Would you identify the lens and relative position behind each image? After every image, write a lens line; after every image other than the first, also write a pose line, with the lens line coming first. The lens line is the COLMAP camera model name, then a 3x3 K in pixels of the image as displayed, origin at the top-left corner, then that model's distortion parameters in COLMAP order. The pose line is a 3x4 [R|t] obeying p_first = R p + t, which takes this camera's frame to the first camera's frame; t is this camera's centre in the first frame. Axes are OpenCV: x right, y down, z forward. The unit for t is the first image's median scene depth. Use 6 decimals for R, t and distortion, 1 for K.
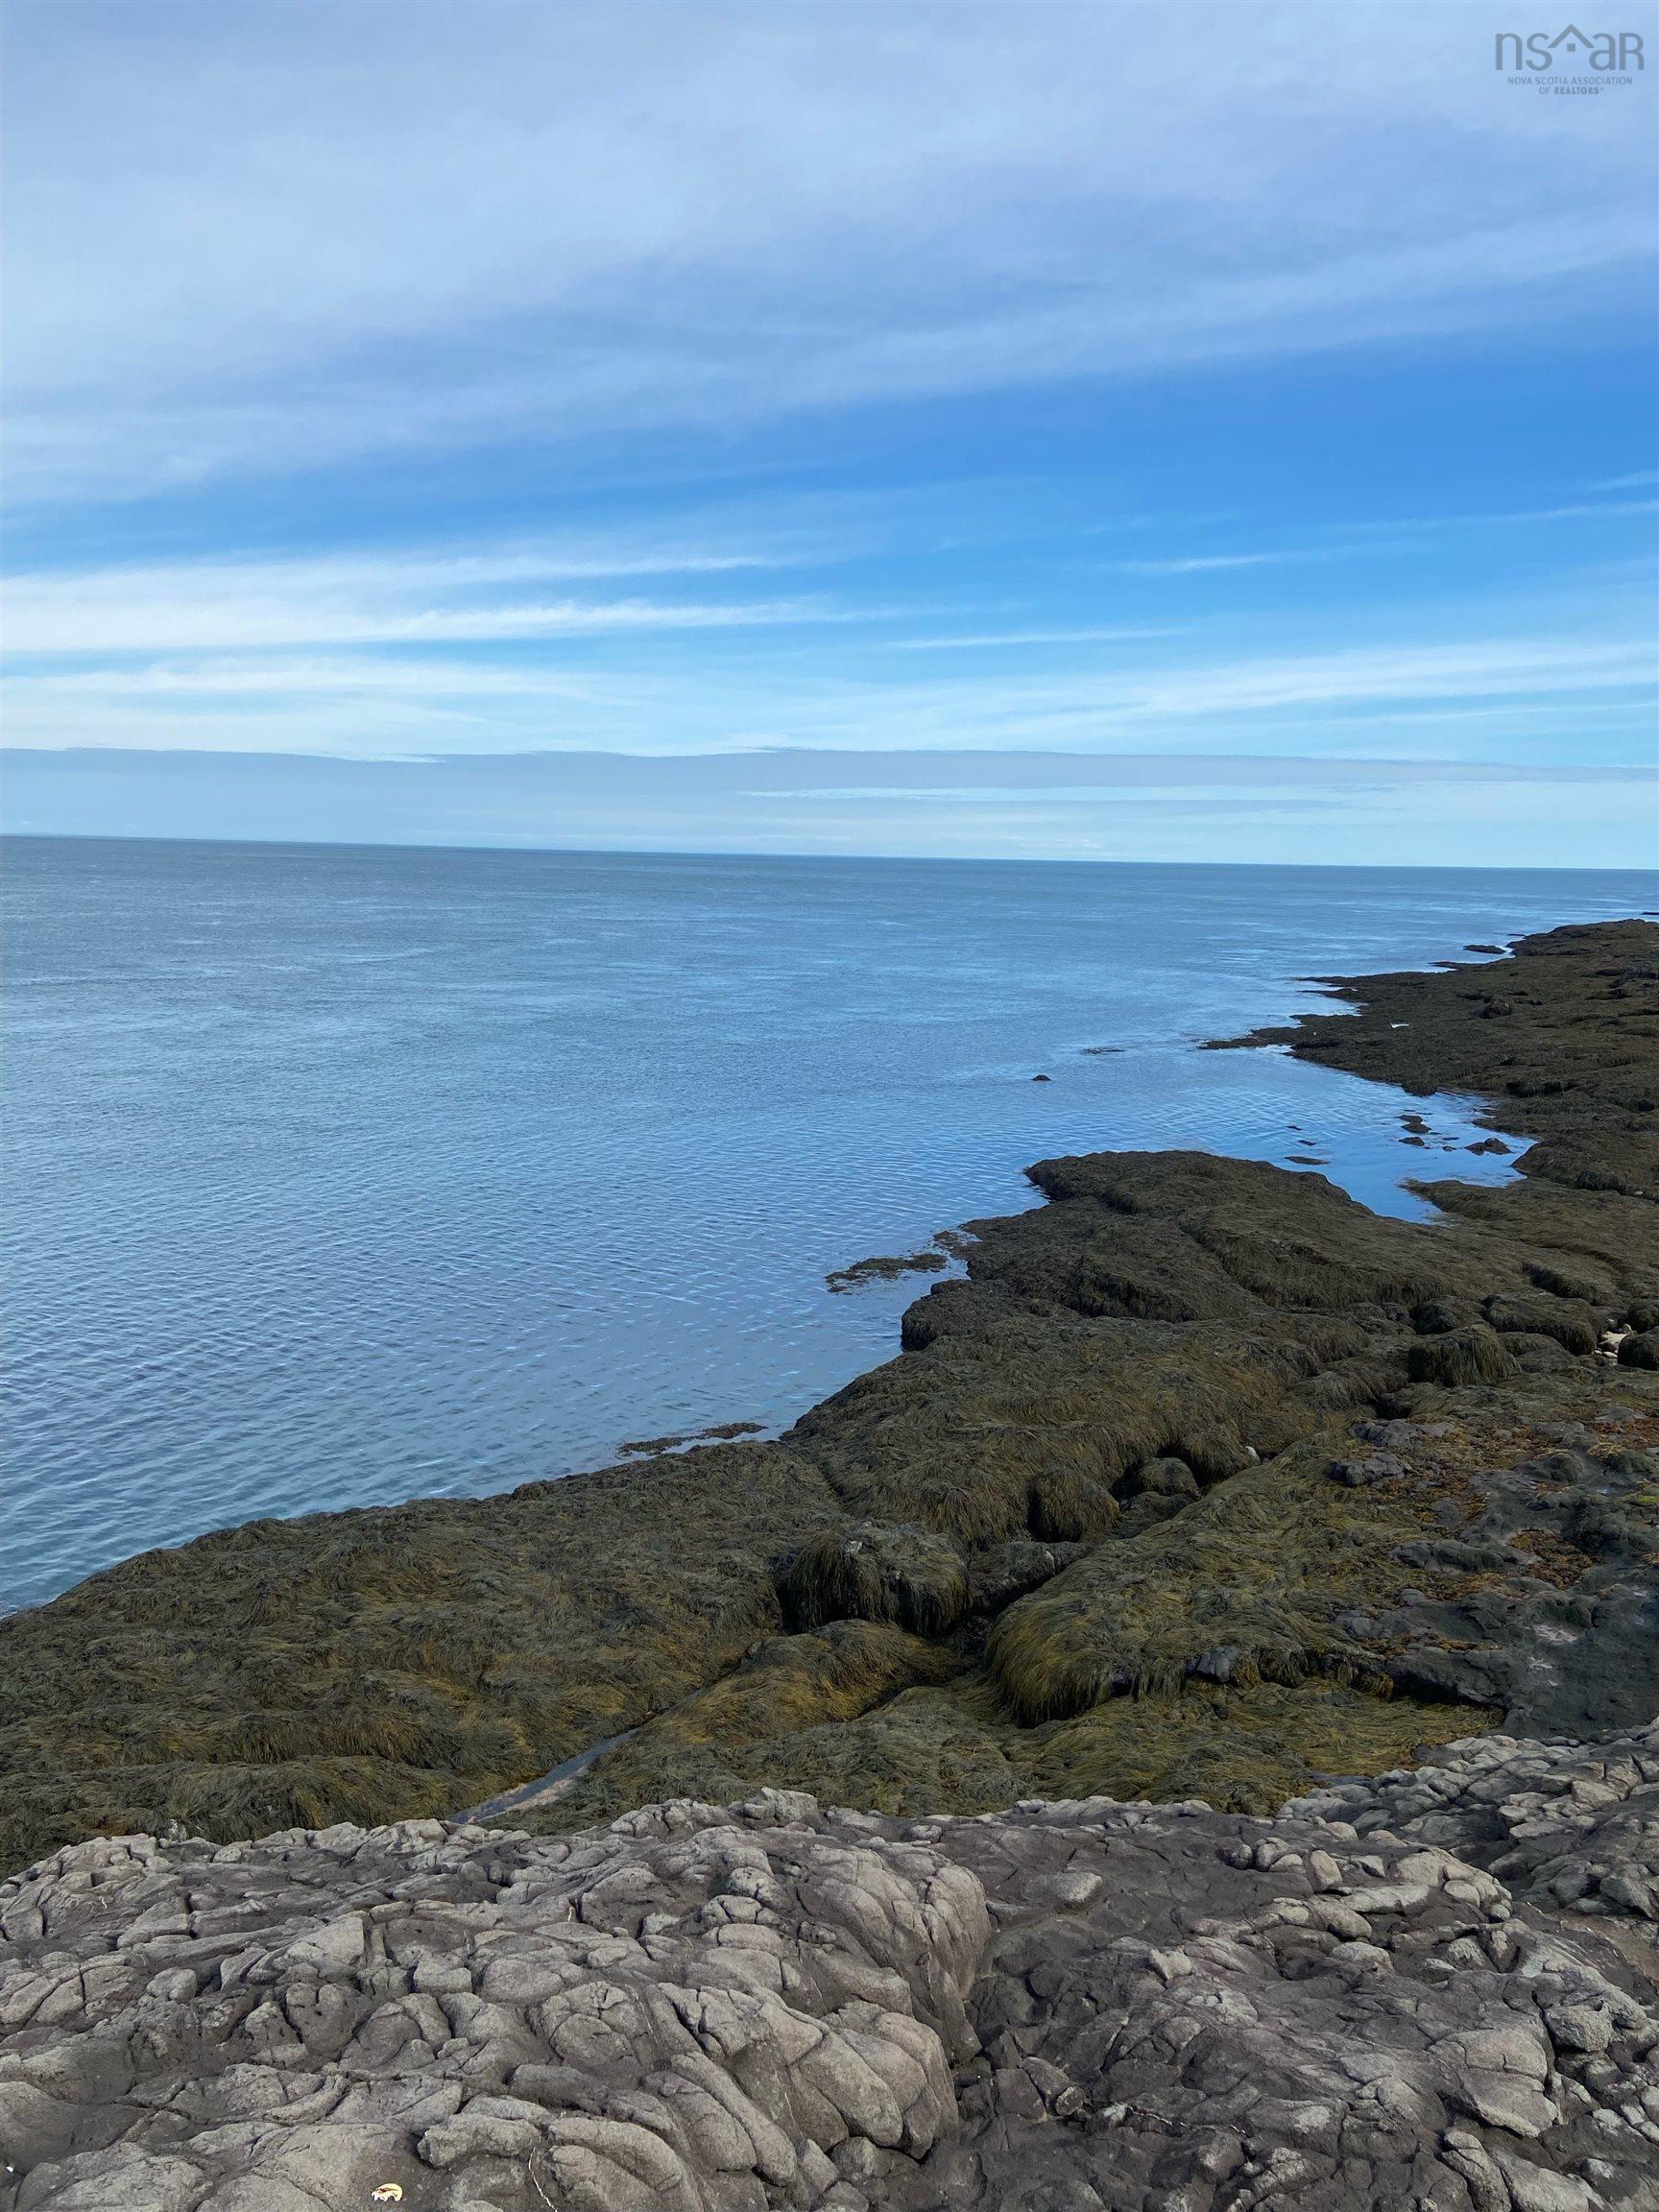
lens RADIAL K [[1662.4, 0, 788.1], [0, 1662.4, 1005.1], [0, 0, 1]] dist [0.069878, -0.000661]
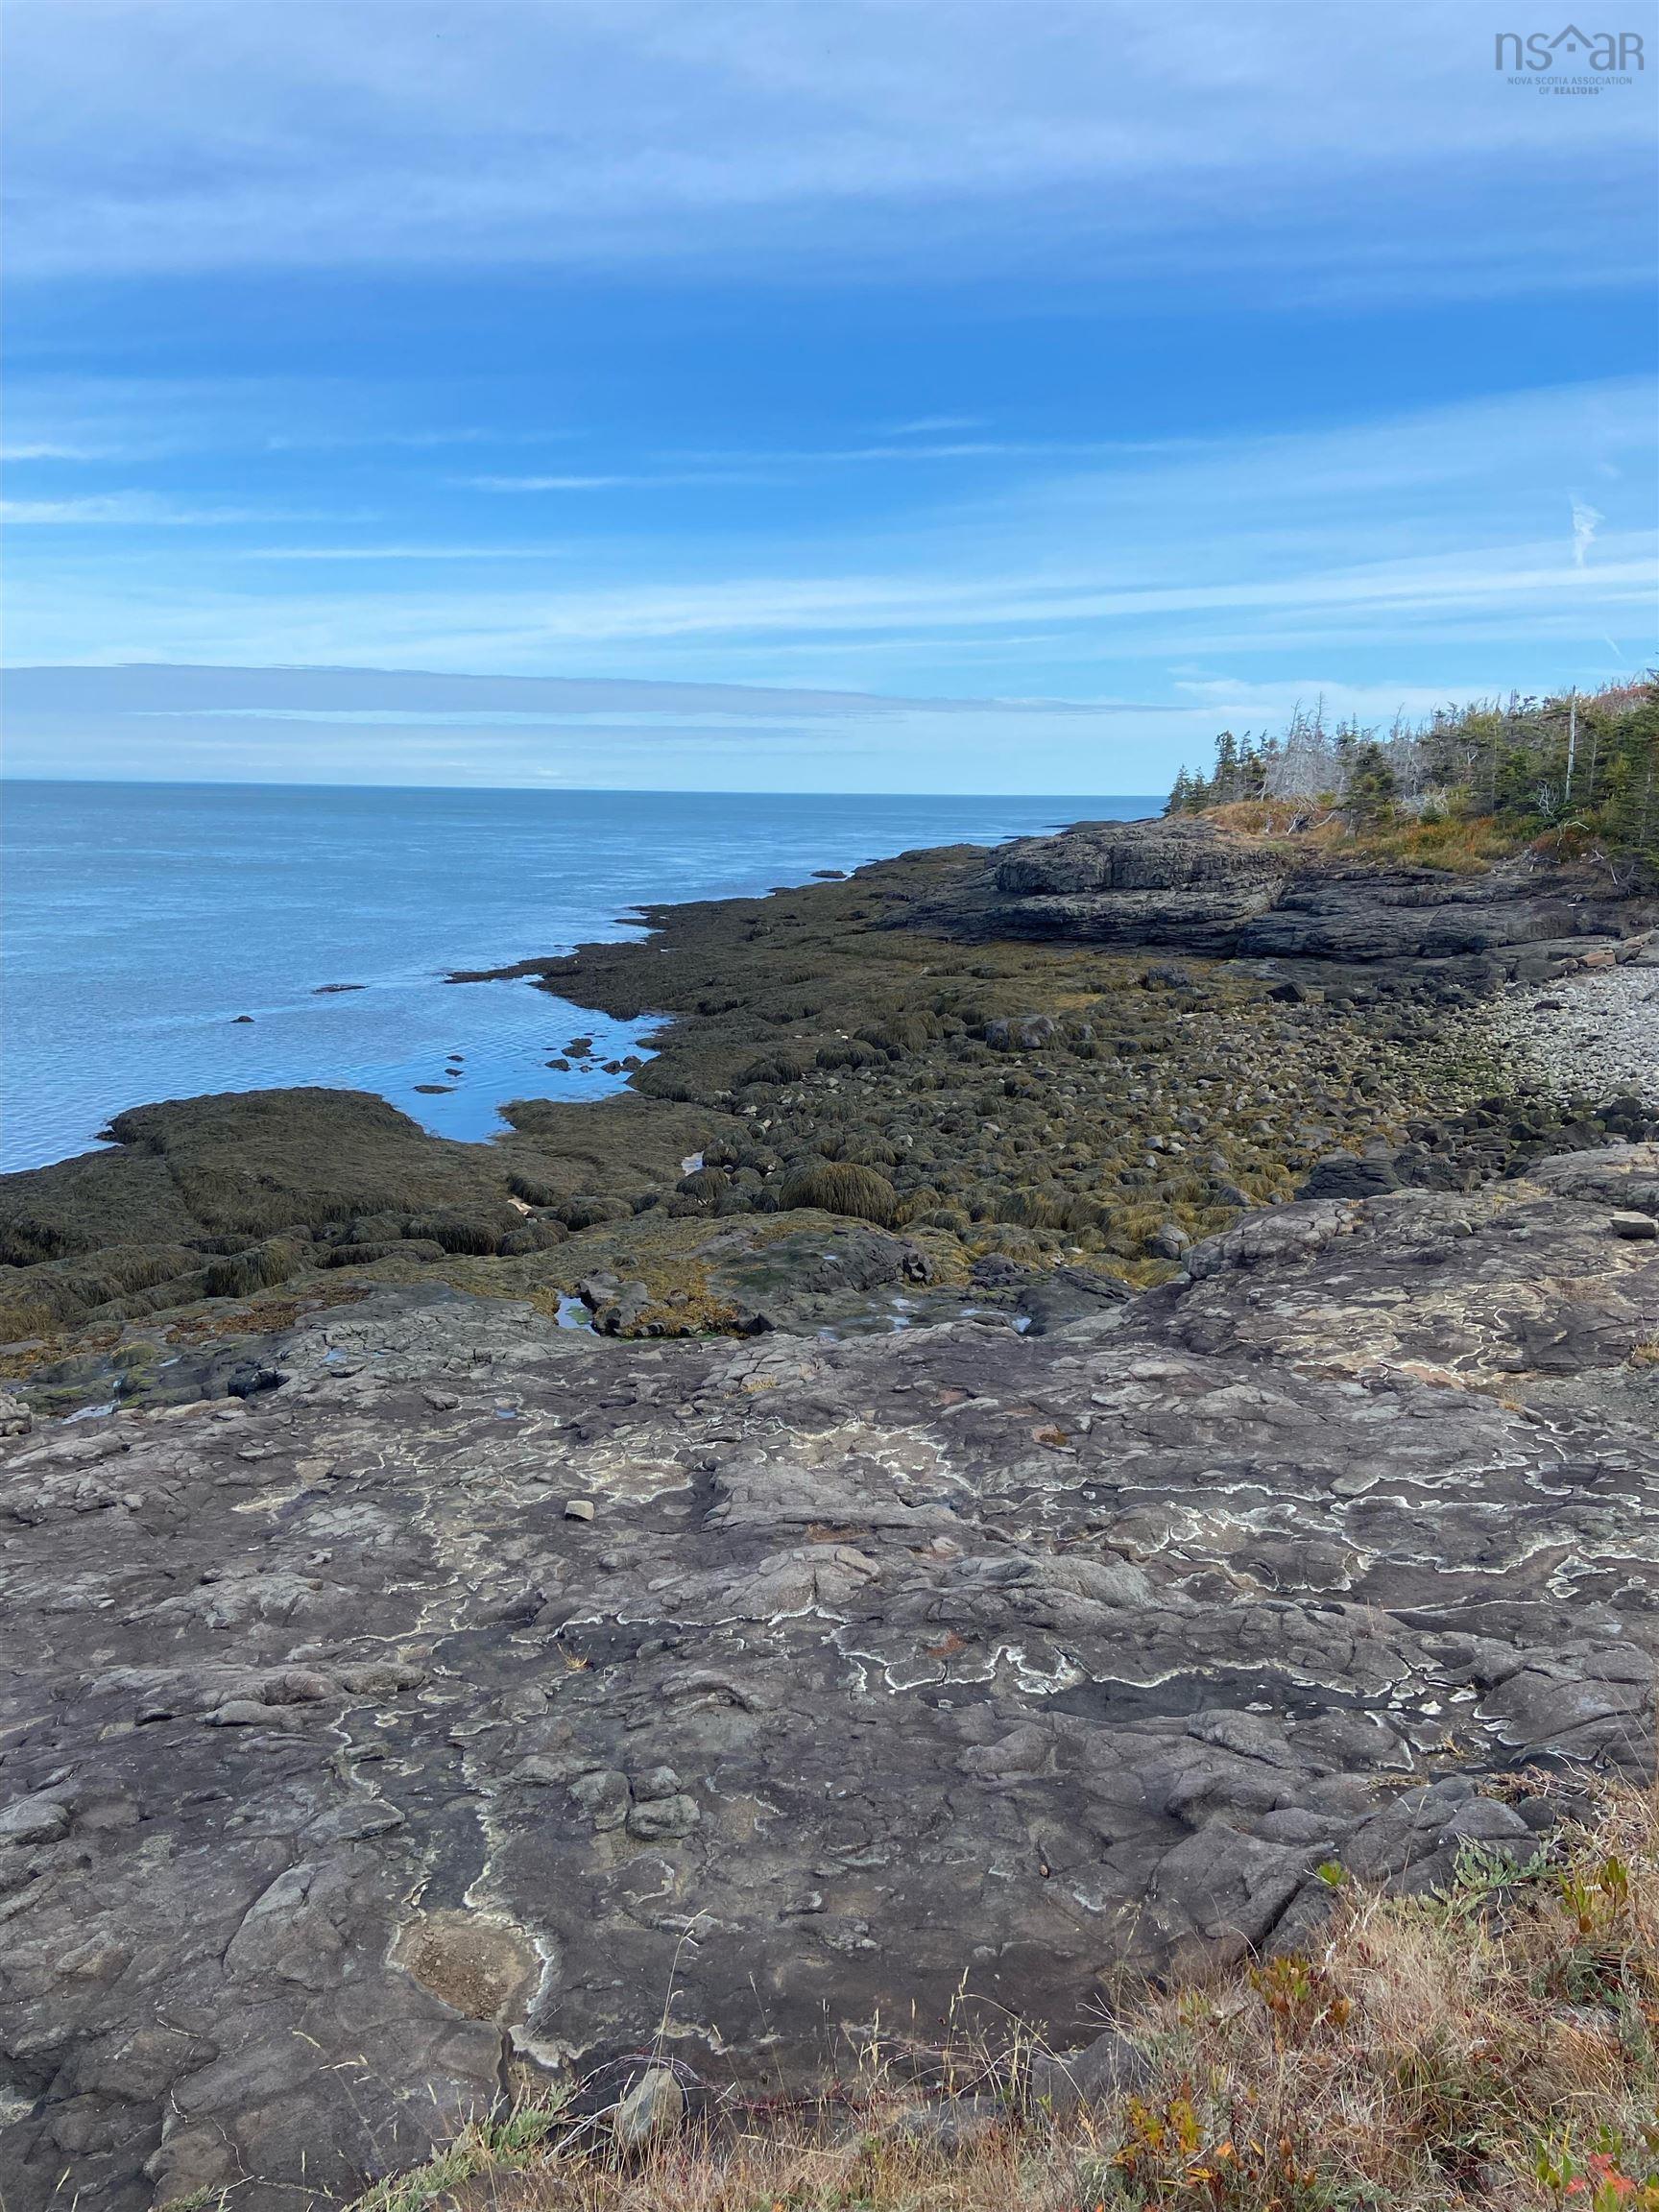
lens RADIAL K [[1684.0, 0, 829.5], [0, 1684.0, 1106.0], [0, 0, 1]] dist [0.083630, -0.148878]
pose [[0.947964, -0.065687, 0.311526, 0.096726], [0.034817, 0.994005, 0.103643, 0.001833], [-0.316467, -0.087404, 0.944568, -0.025783]]
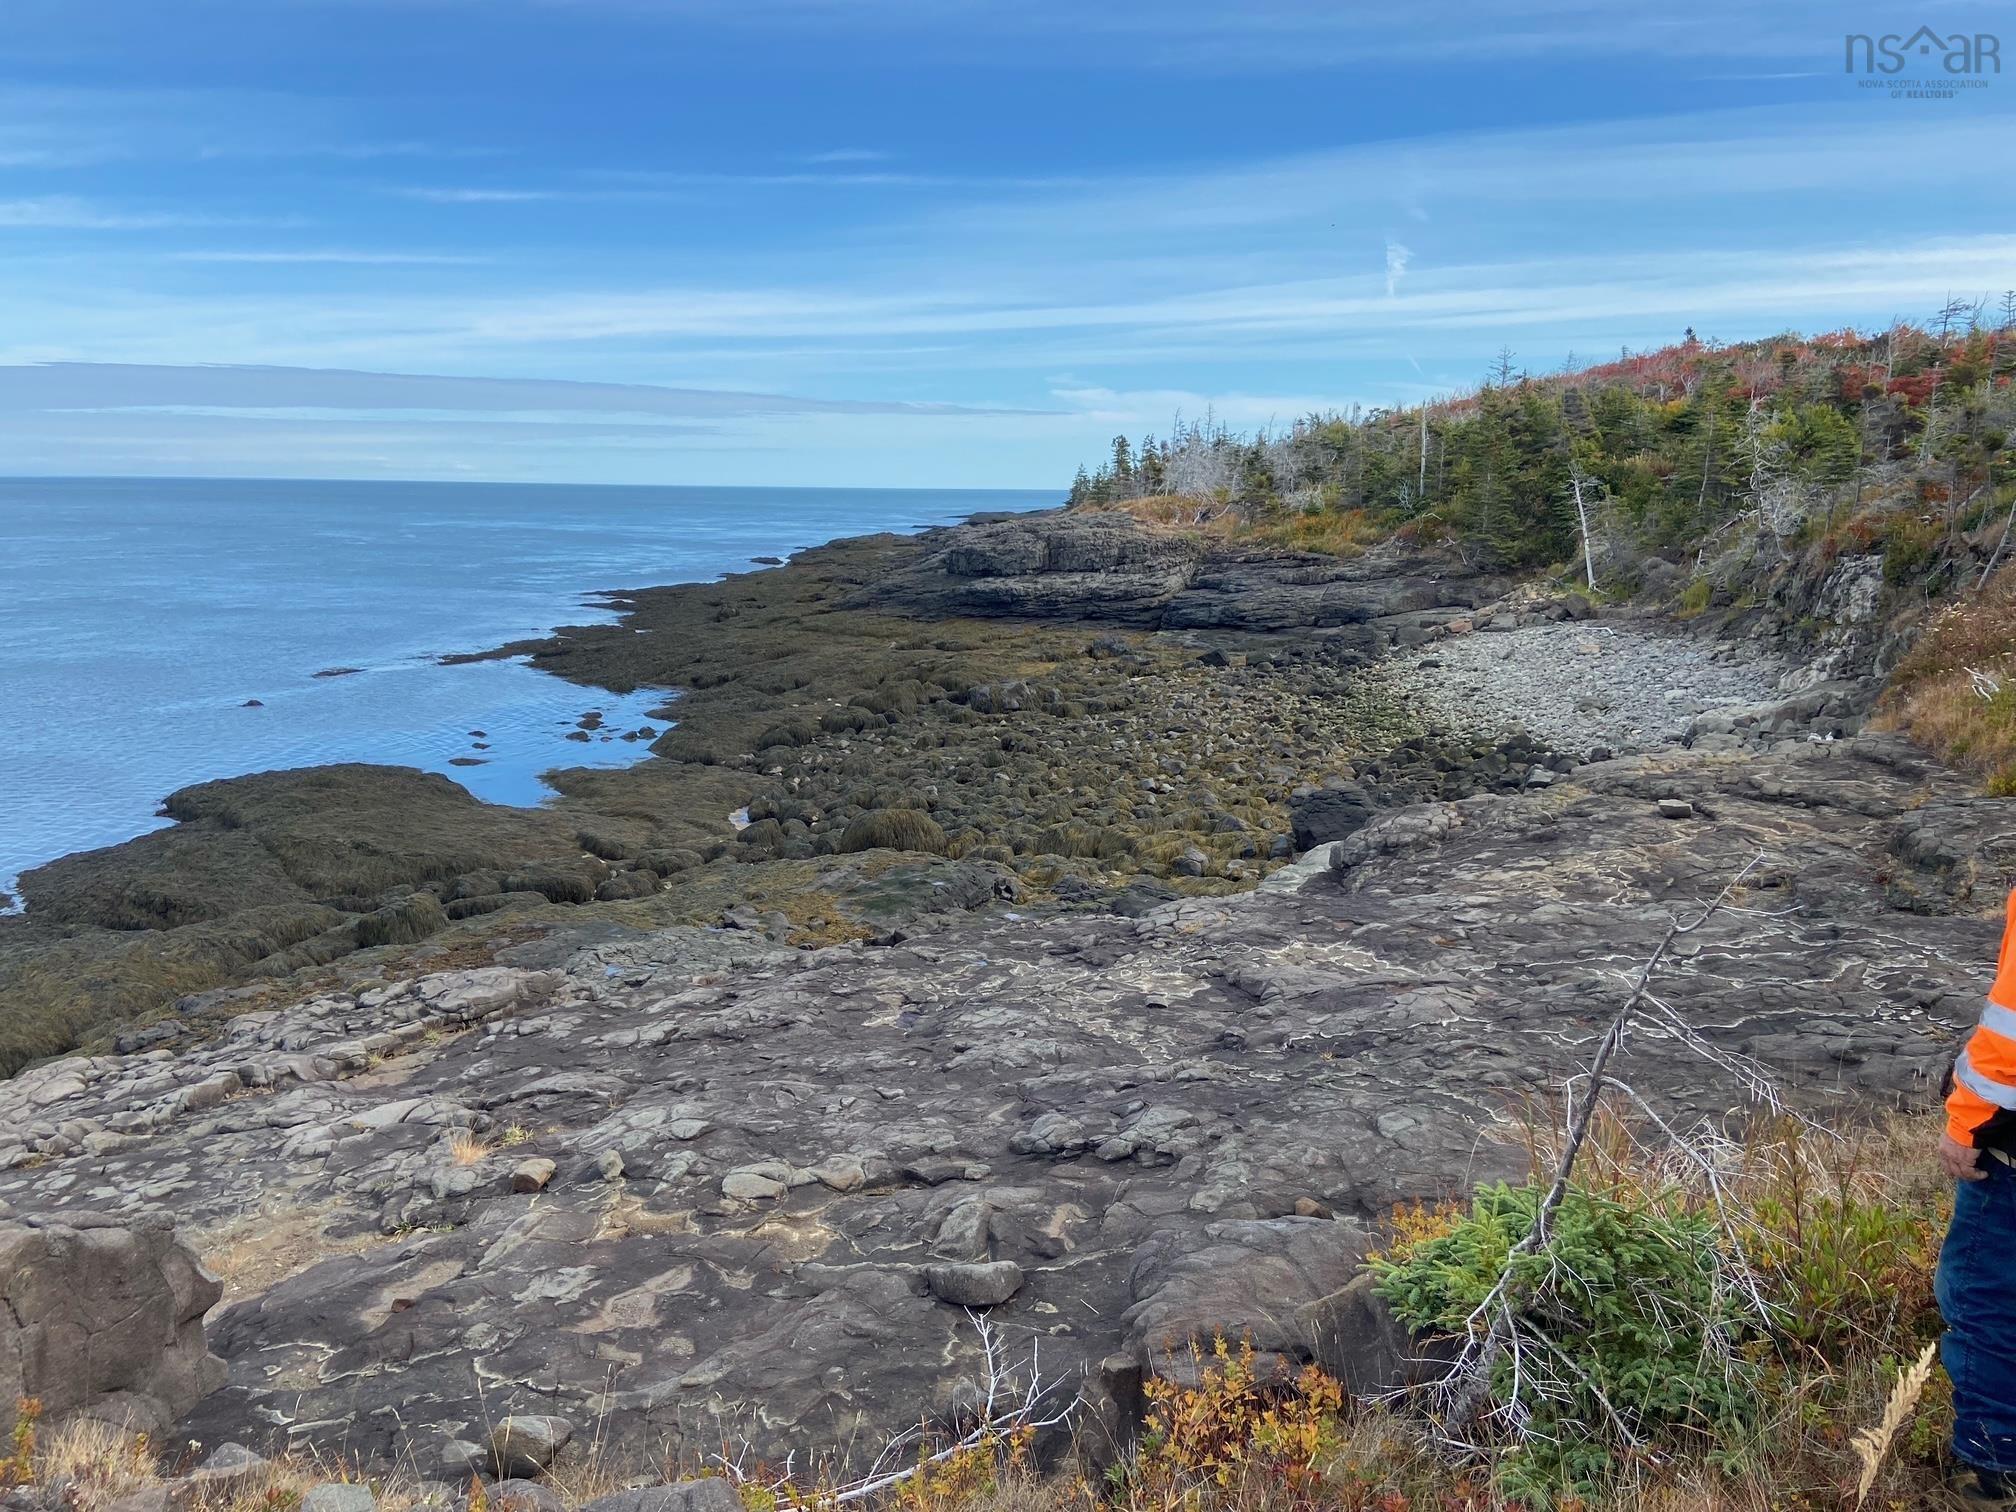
lens RADIAL K [[1534.8, 0, 1008.0], [0, 1534.8, 756.0], [0, 0, 1]] dist [0.083630, -0.148878]
pose [[0.878225, -0.090112, 0.469681, 0.063712], [0.047861, 0.993718, 0.101161, 0.001260], [-0.475846, -0.066363, 0.877021, -0.031366]]
